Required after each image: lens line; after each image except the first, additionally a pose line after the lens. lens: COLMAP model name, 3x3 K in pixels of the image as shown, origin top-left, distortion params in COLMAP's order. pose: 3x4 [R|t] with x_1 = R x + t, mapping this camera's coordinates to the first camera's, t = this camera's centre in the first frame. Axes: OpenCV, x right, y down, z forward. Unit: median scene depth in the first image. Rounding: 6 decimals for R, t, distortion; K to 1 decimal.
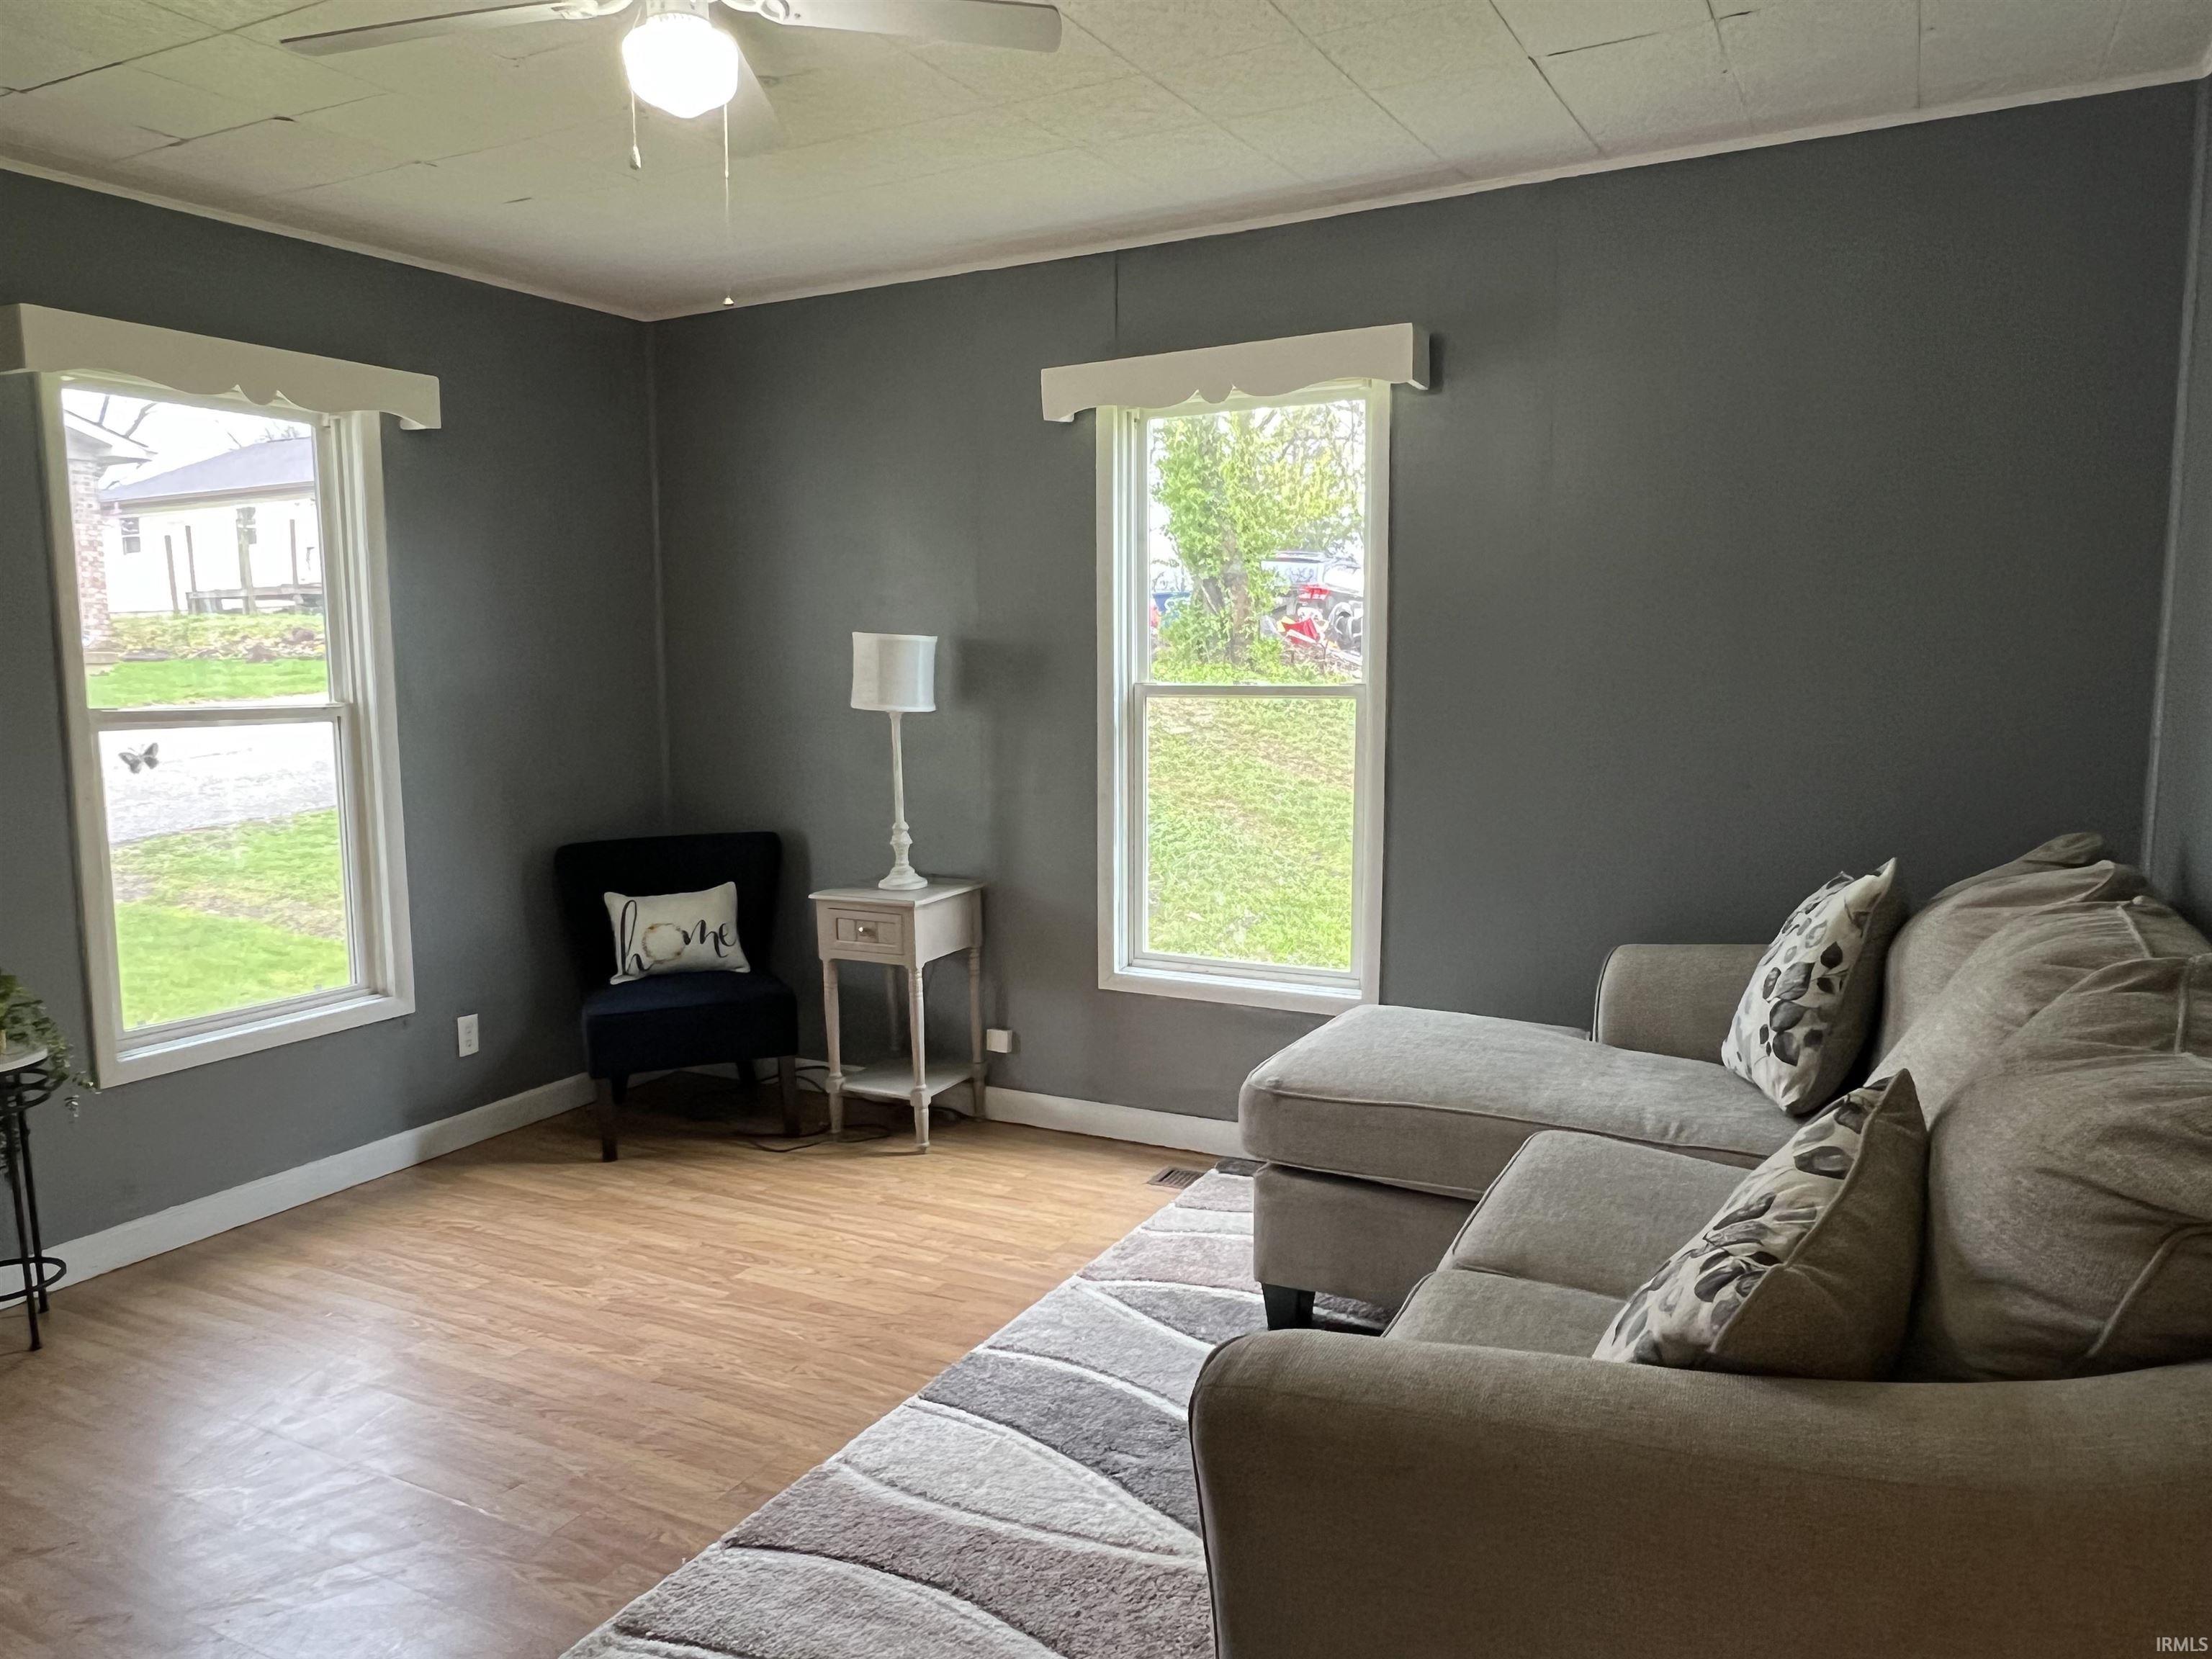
lens RADIAL K [[1514.8, 0, 1109.3], [0, 1514.8, 839.2], [0, 0, 1]] dist [-0.000518, -0.003047]
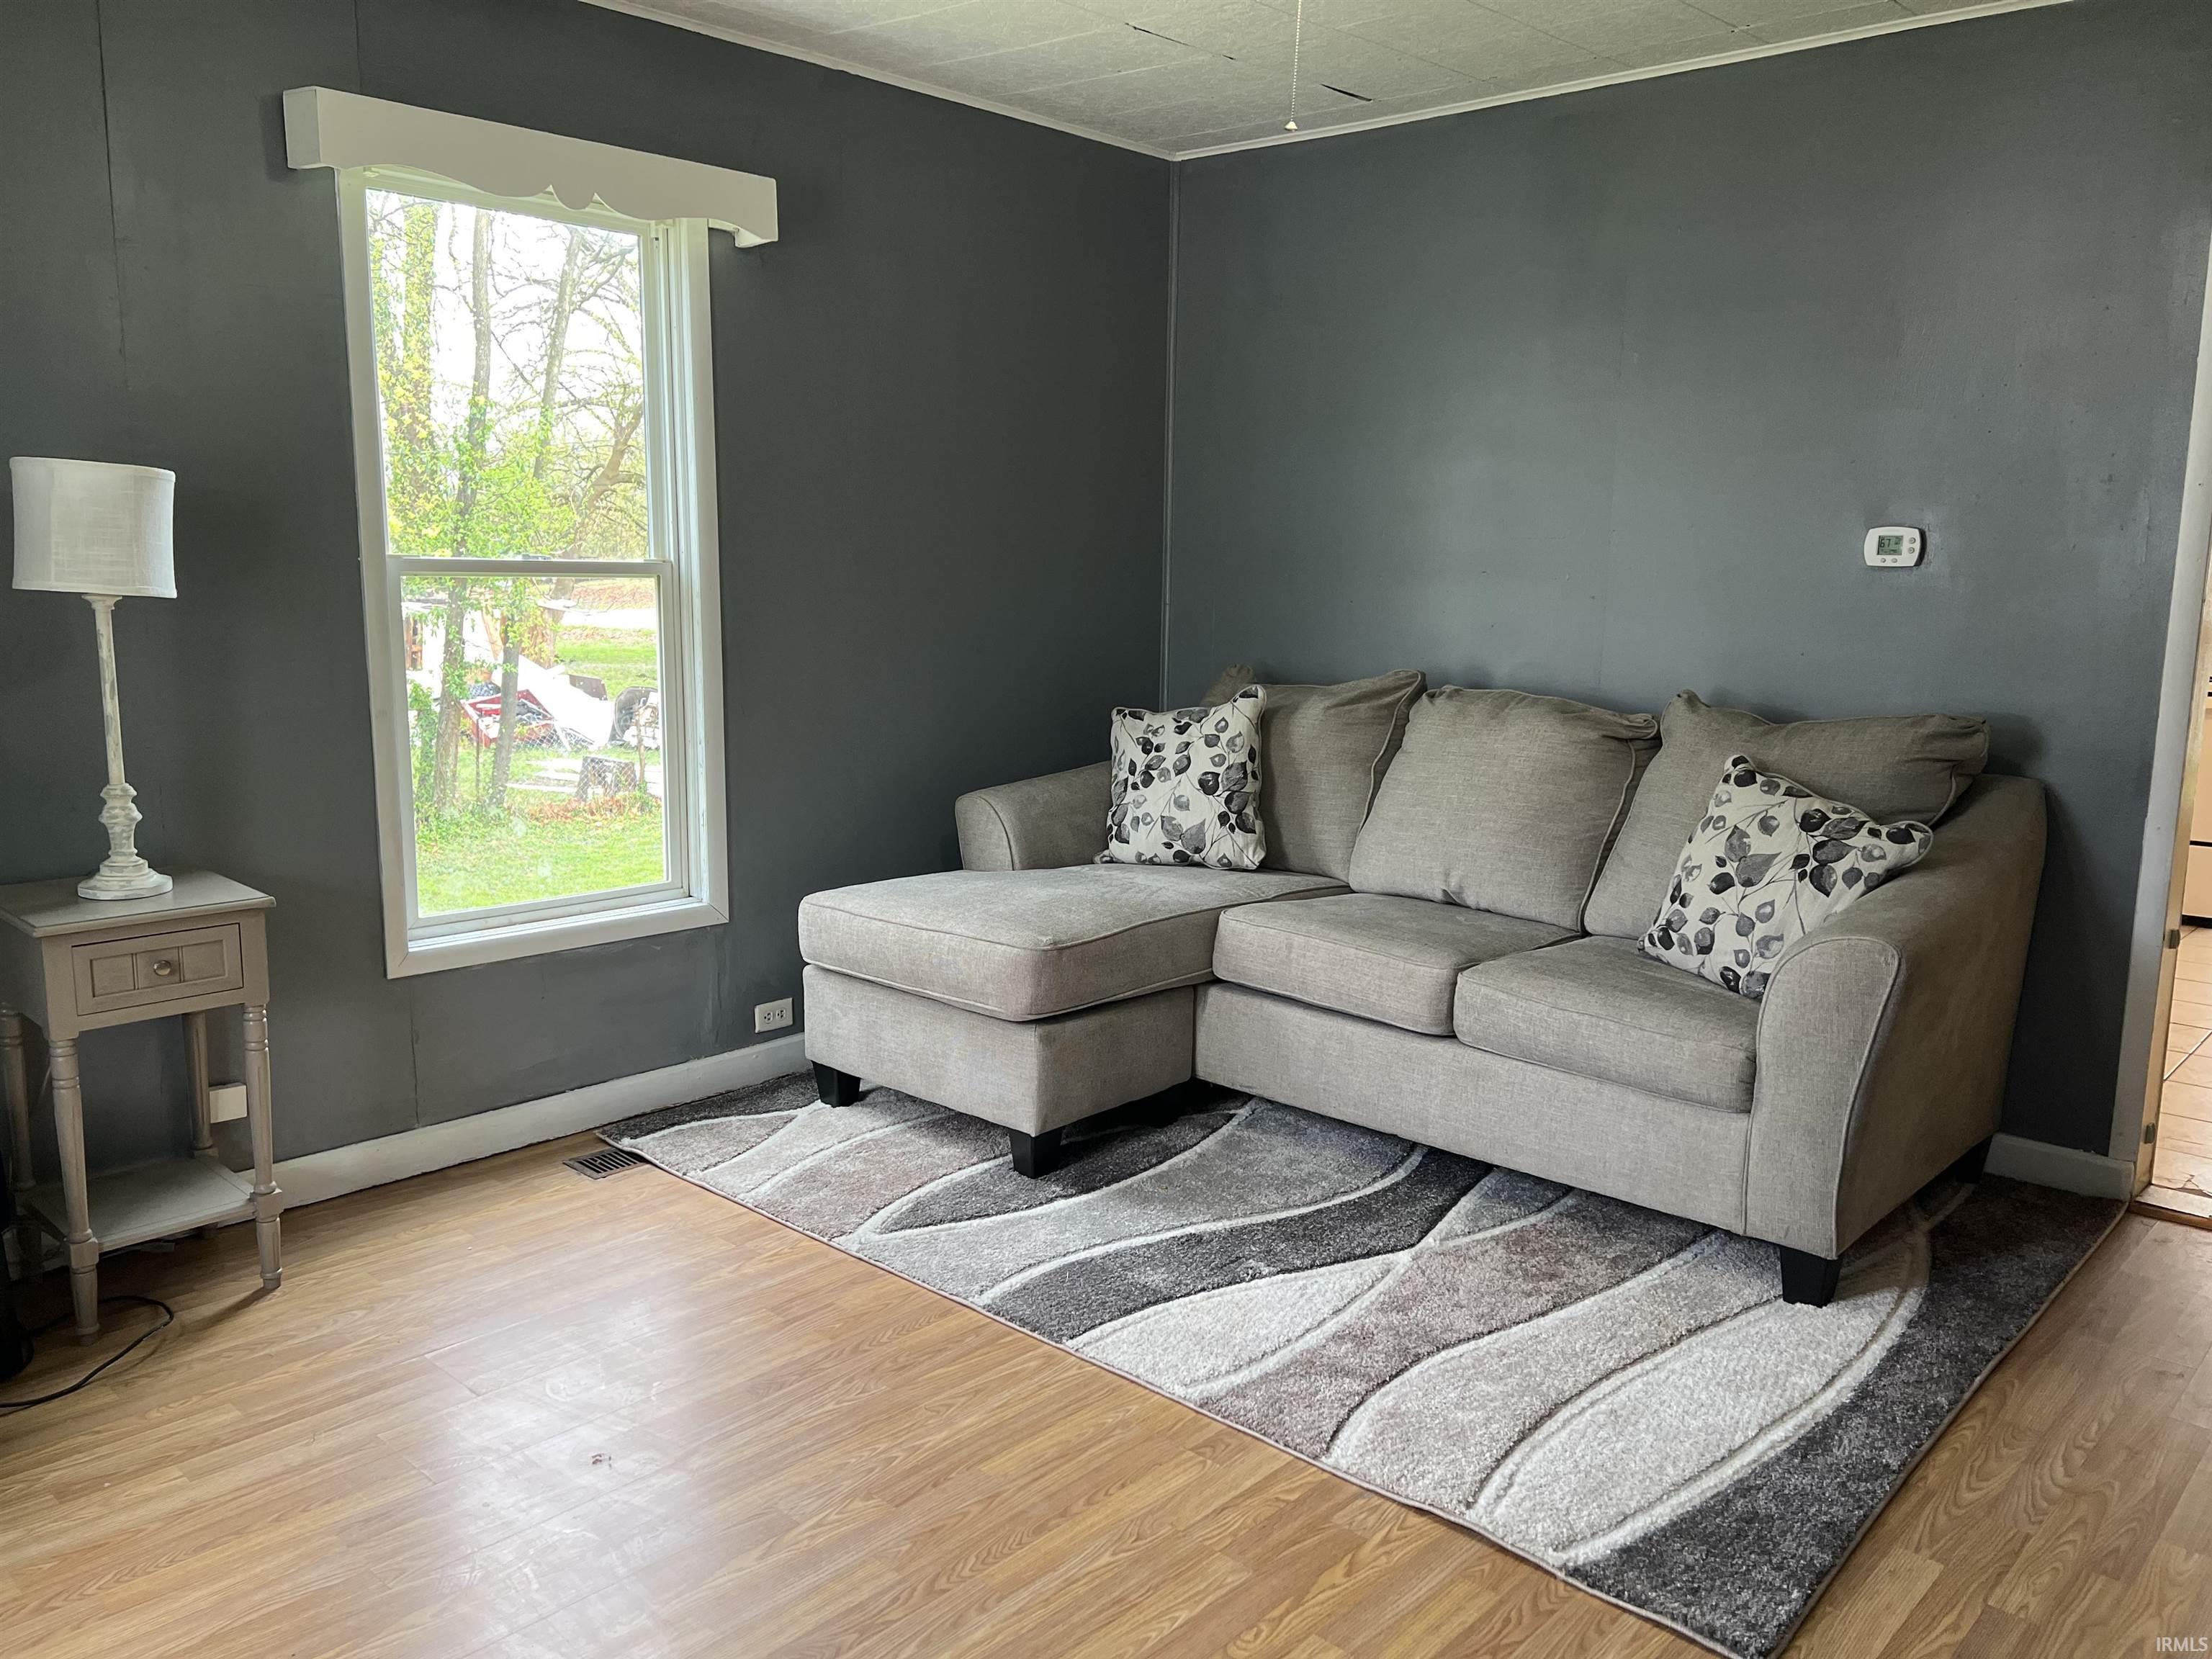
lens RADIAL K [[1657.5, 0, 1102.0], [0, 1657.5, 829.9], [0, 0, 1]] dist [0.063280, -0.070324]
pose [[0.257985, -0.142955, 0.955514, -0.762149], [0.097508, 0.987796, 0.121458, -0.041145], [-0.961216, 0.061836, 0.268776, 0.506367]]
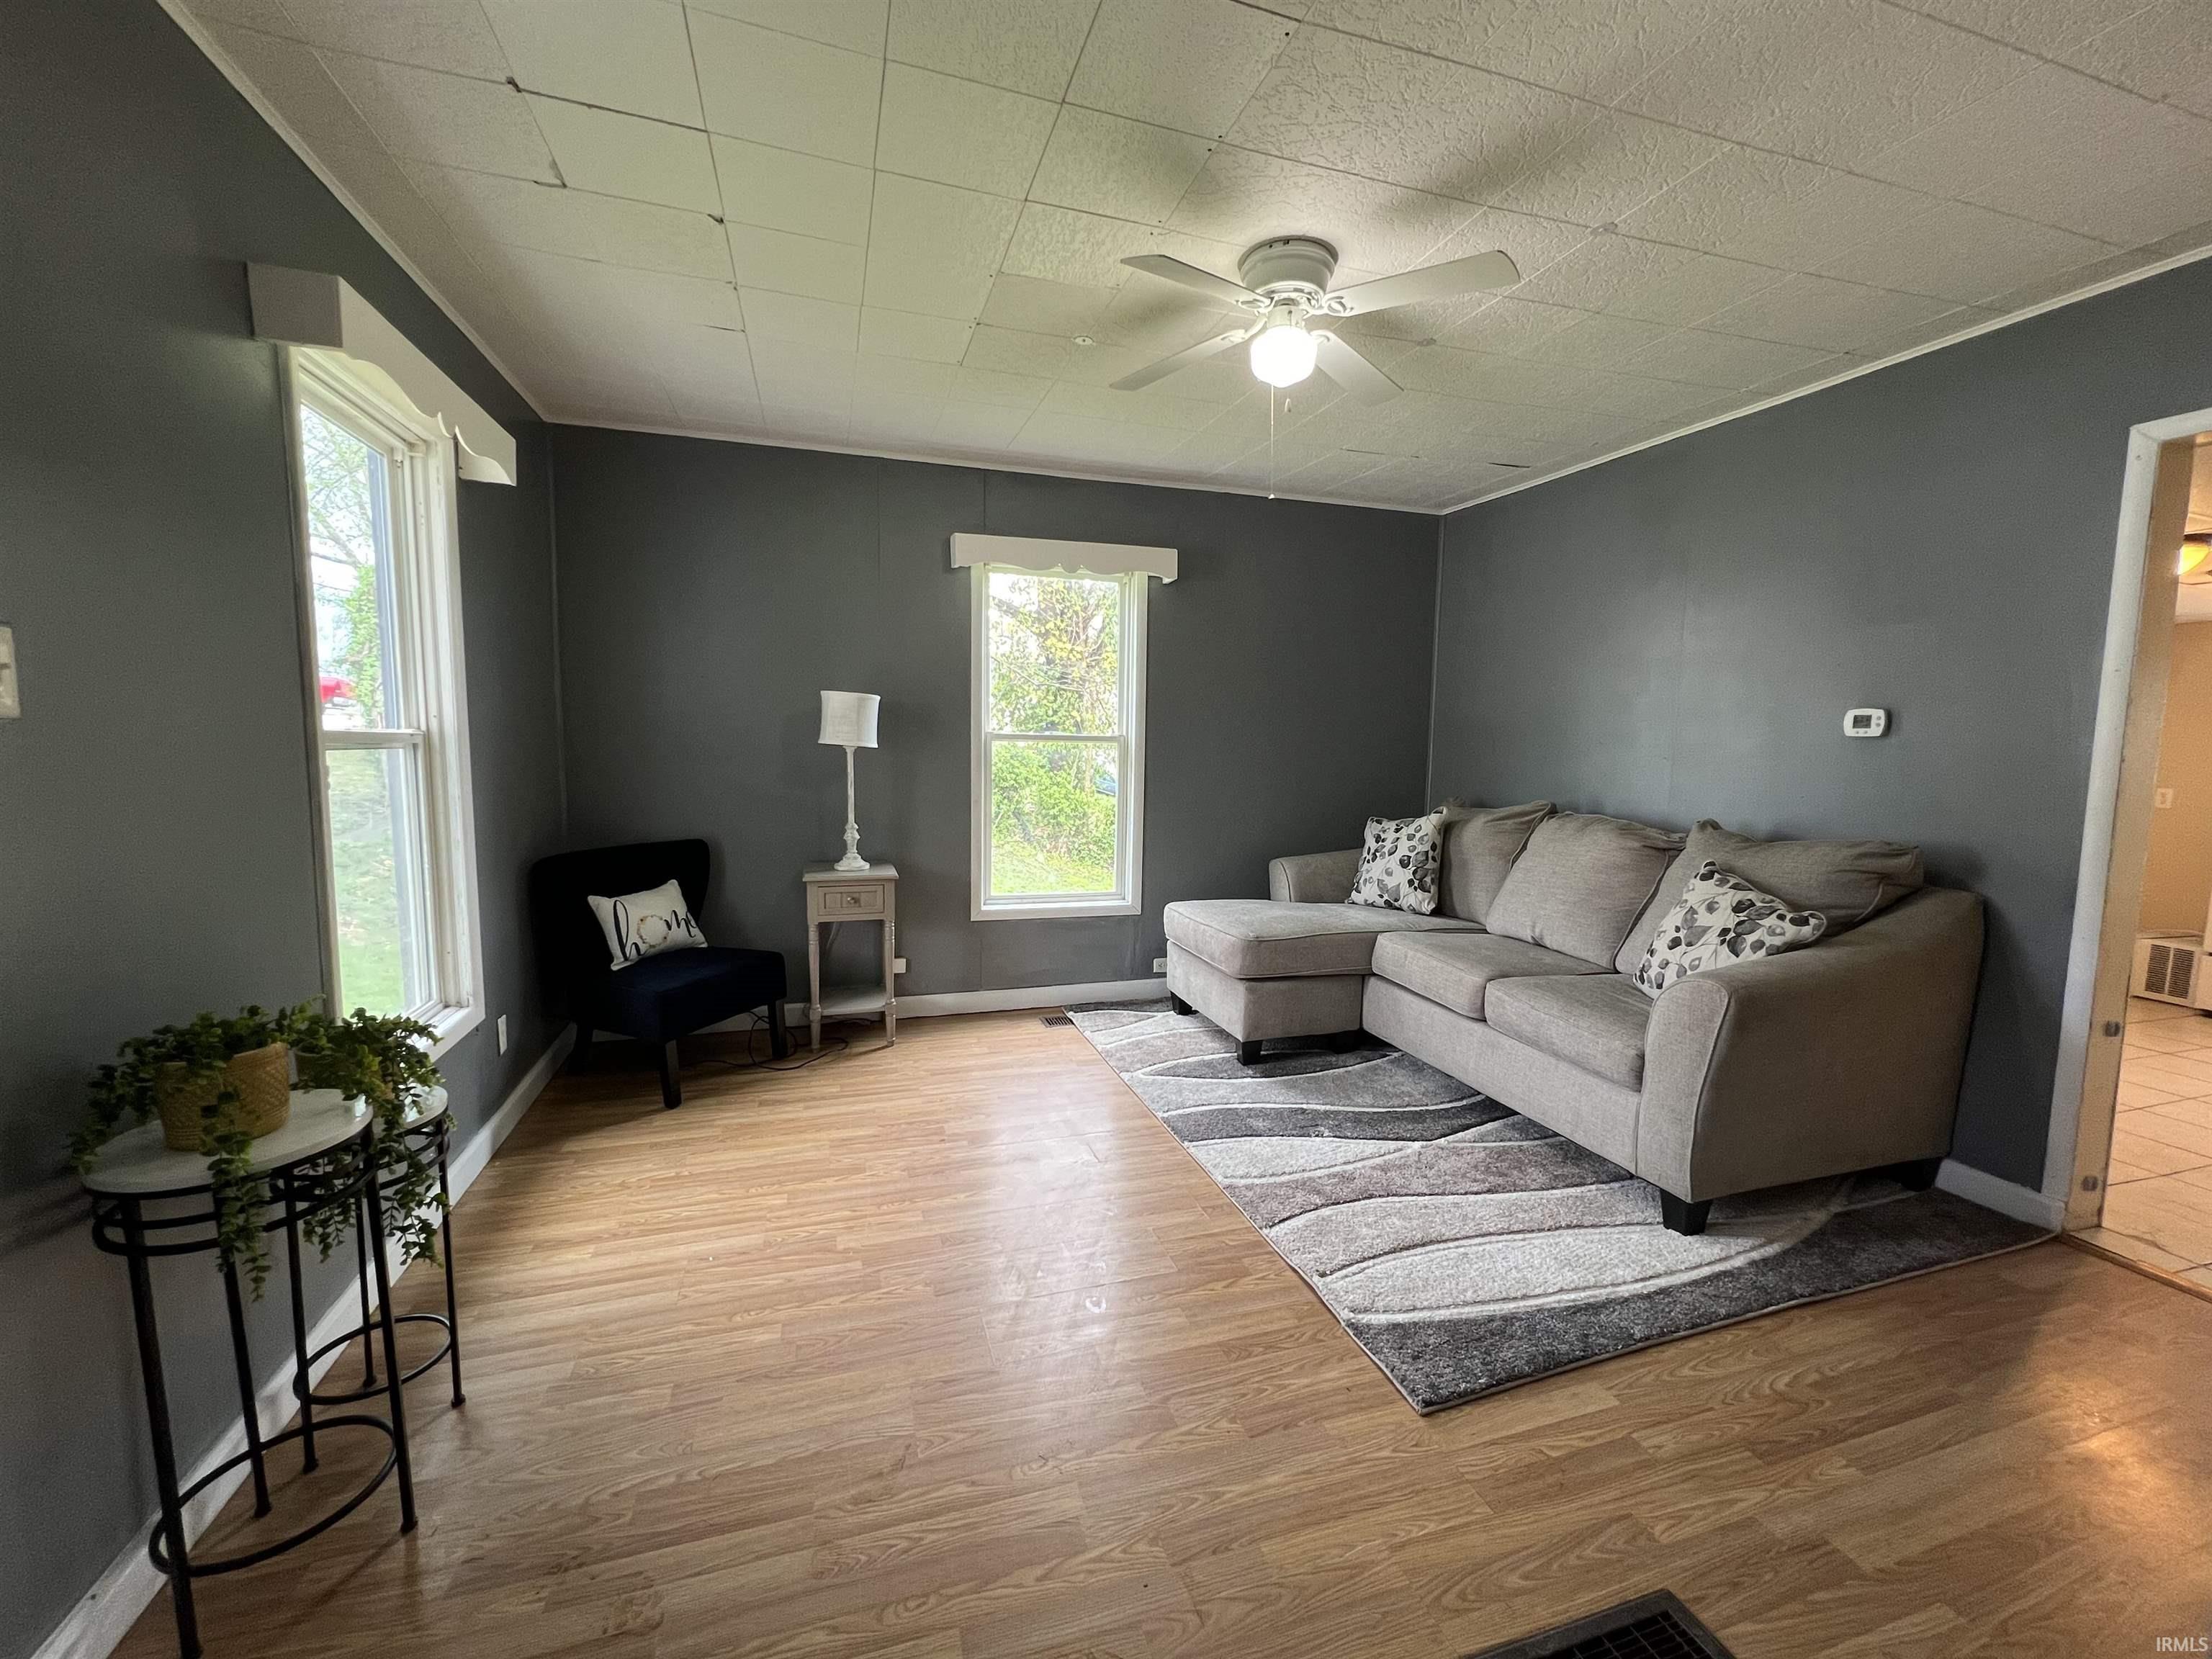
lens RADIAL K [[897.7, 0, 1111.3], [0, 897.7, 828.4], [0, 0, 1]] dist [-0.002943, 0.000161]
pose [[0.698651, -0.050173, 0.713701, -0.652422], [0.061964, 0.998033, 0.009504, 0.000649], [-0.712774, 0.037584, 0.700386, 0.249073]]
